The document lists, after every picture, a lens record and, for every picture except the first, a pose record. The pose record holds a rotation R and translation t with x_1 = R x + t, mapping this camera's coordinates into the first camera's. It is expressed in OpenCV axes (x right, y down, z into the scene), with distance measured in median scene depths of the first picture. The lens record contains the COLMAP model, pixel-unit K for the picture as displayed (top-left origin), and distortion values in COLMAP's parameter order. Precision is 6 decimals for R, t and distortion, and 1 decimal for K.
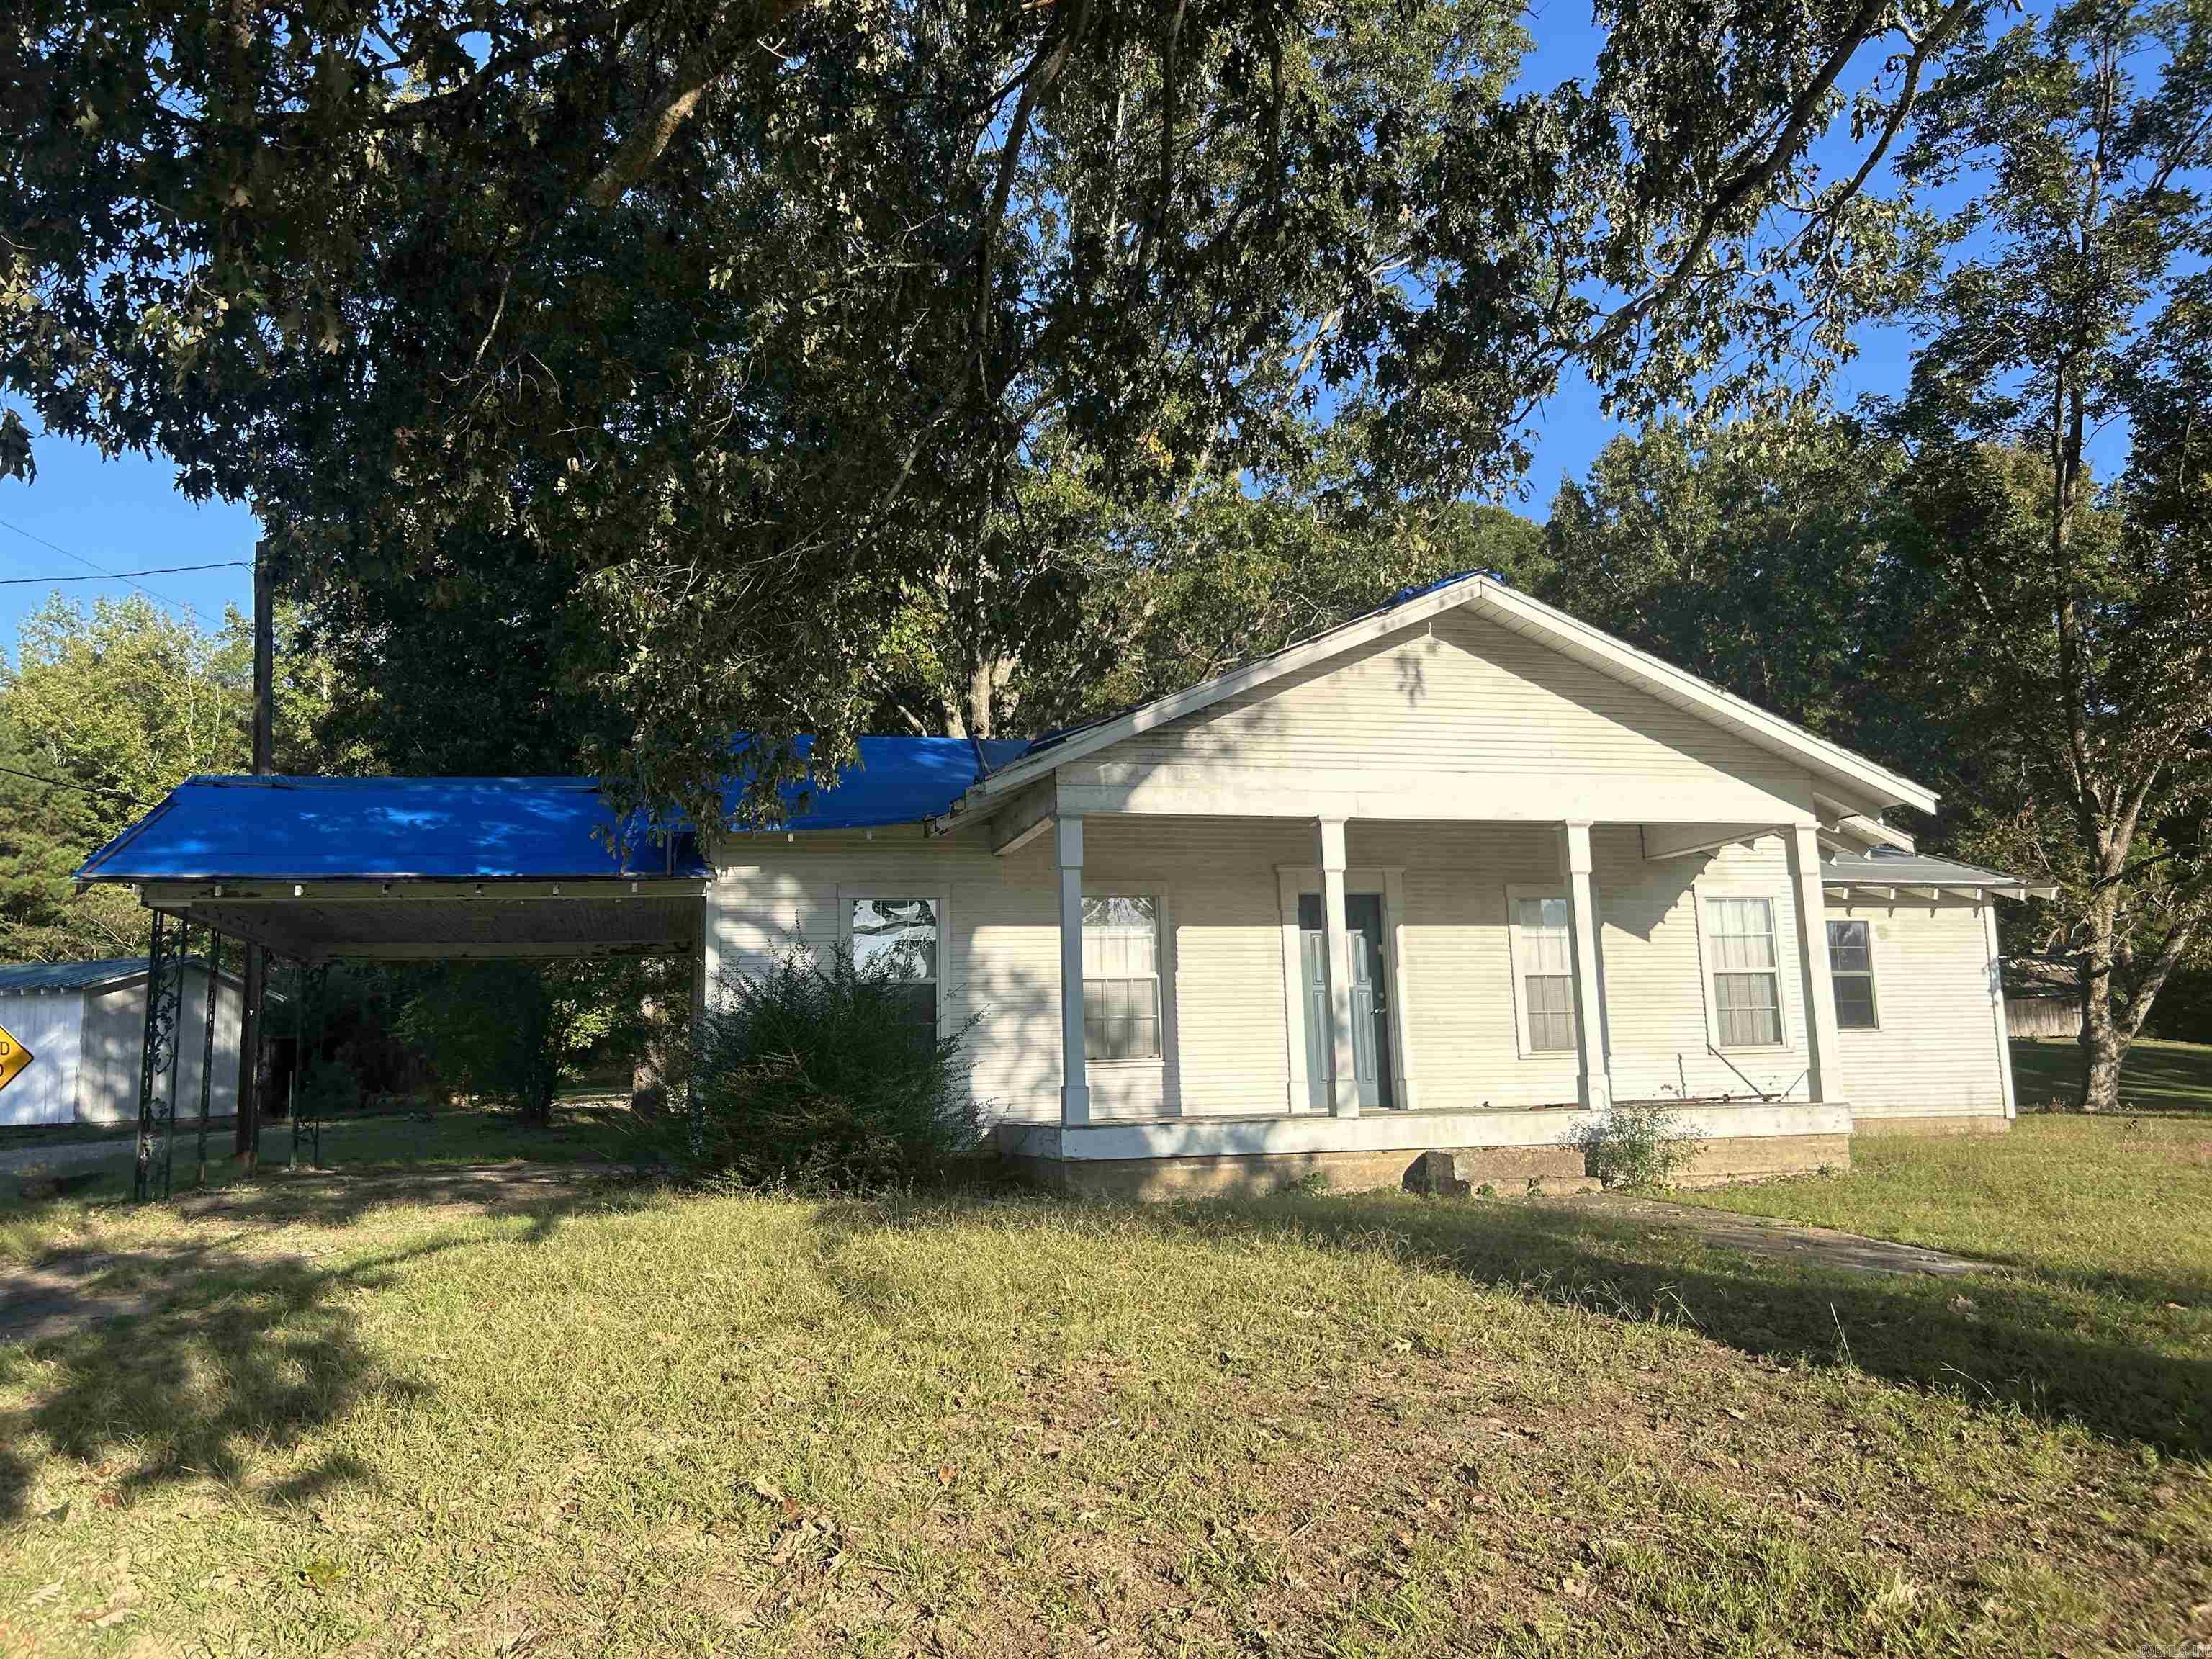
lens RADIAL K [[1679.0, 0, 1109.7], [0, 1679.0, 827.5], [0, 0, 1]] dist [0.033105, -0.026816]
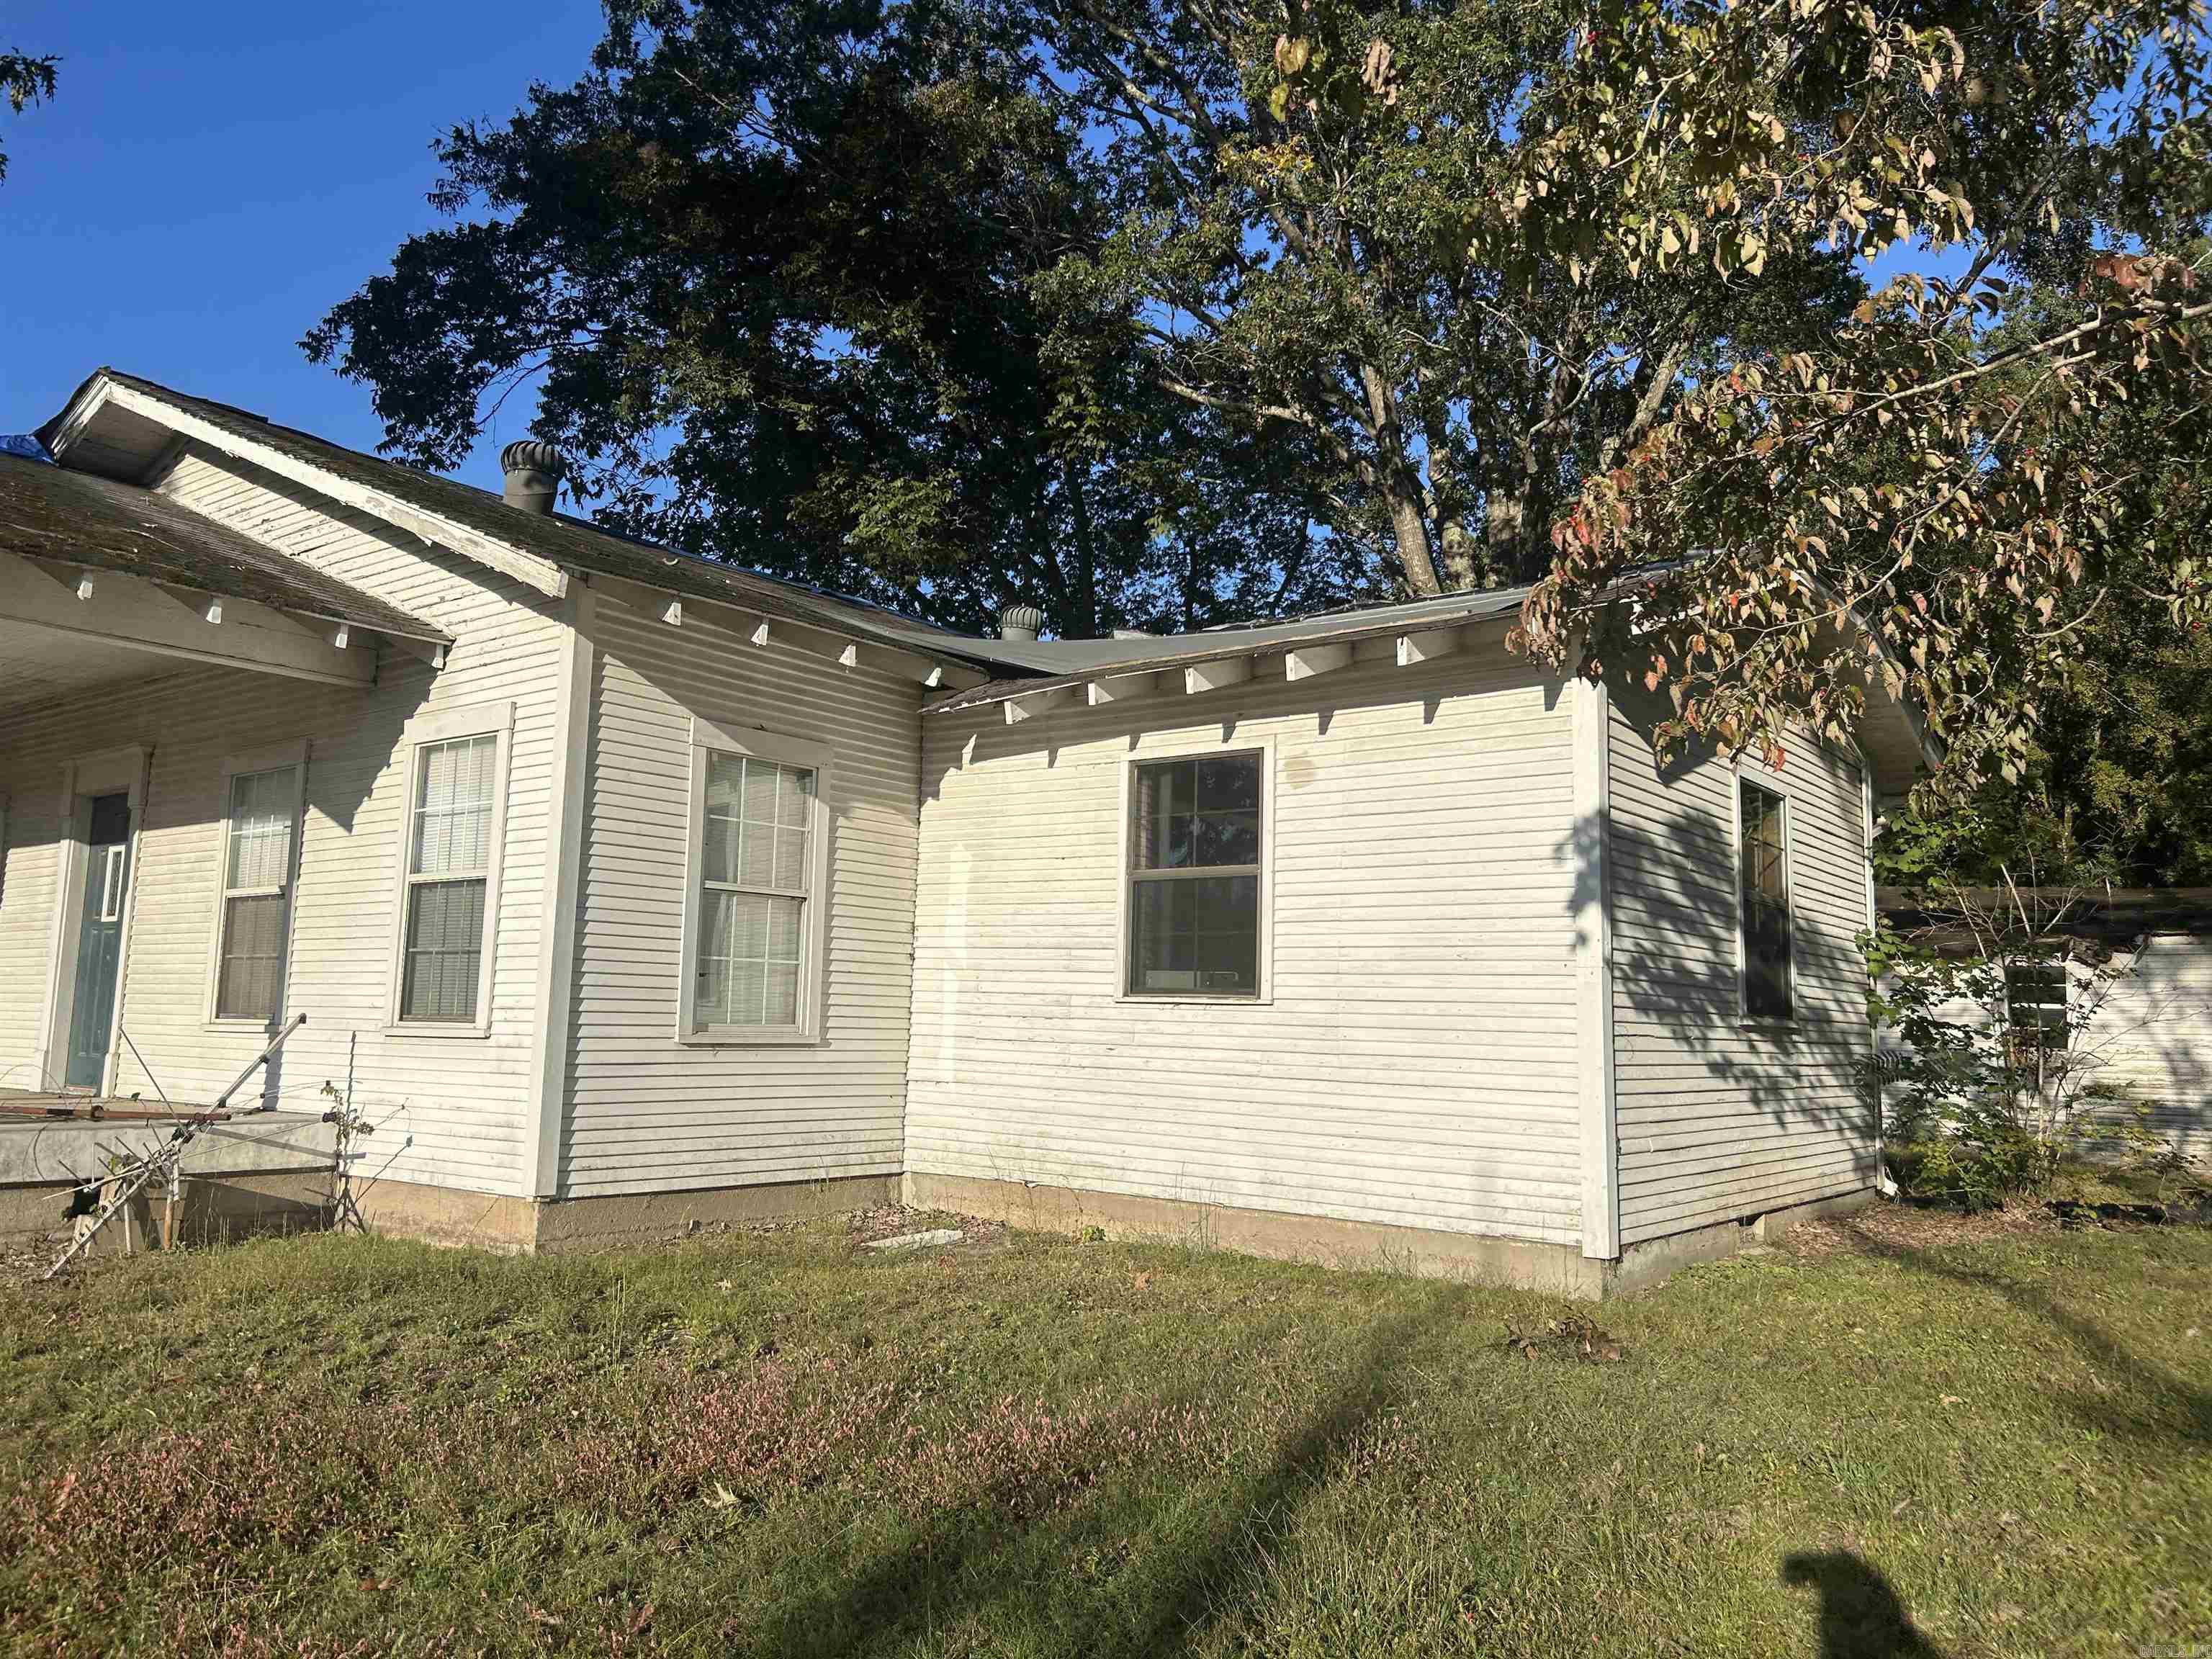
lens RADIAL K [[1679.0, 0, 1109.7], [0, 1679.0, 827.5], [0, 0, 1]] dist [0.033105, -0.026816]
pose [[0.604138, -0.048331, -0.795413, 1.102455], [0.085091, 0.996365, 0.004088, 0.101557], [0.792324, -0.070152, 0.606054, 1.015742]]
